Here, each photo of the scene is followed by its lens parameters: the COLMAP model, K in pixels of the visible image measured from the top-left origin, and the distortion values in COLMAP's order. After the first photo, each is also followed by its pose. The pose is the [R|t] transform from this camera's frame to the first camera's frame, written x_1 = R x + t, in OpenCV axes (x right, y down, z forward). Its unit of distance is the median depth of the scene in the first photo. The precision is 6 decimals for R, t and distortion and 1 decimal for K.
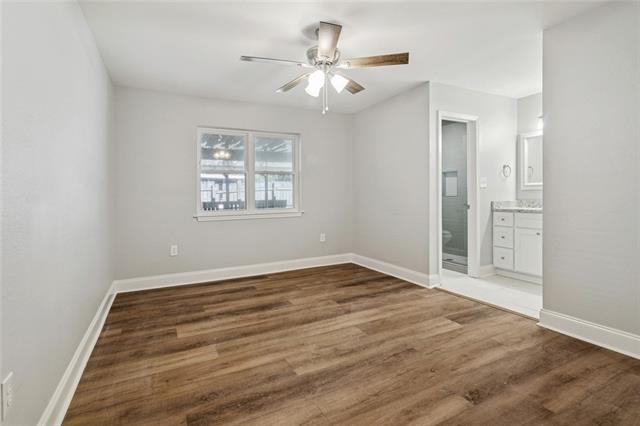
lens RADIAL K [[304.8, 0, 308.6], [0, 304.8, 199.0], [0, 0, 1]] dist [-0.002374, -0.000136]
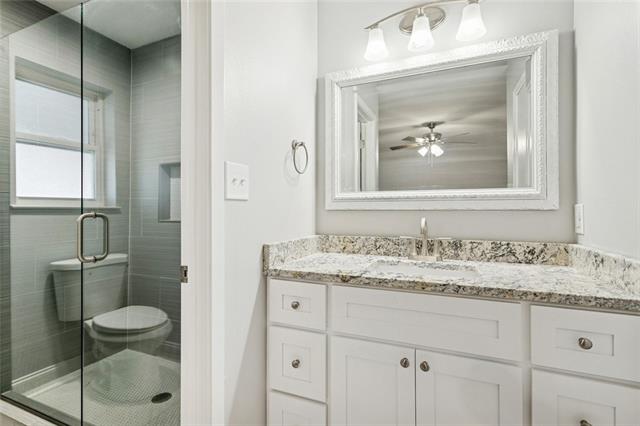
lens RADIAL K [[304.8, 0, 314.5], [0, 304.8, 214.2], [0, 0, 1]] dist [-0.002374, -0.000136]
pose [[0.765678, 0.003003, 0.643217, 0.442172], [0.002945, 0.999962, -0.008174, -0.021199], [-0.643218, 0.008153, 0.765640, 0.730931]]
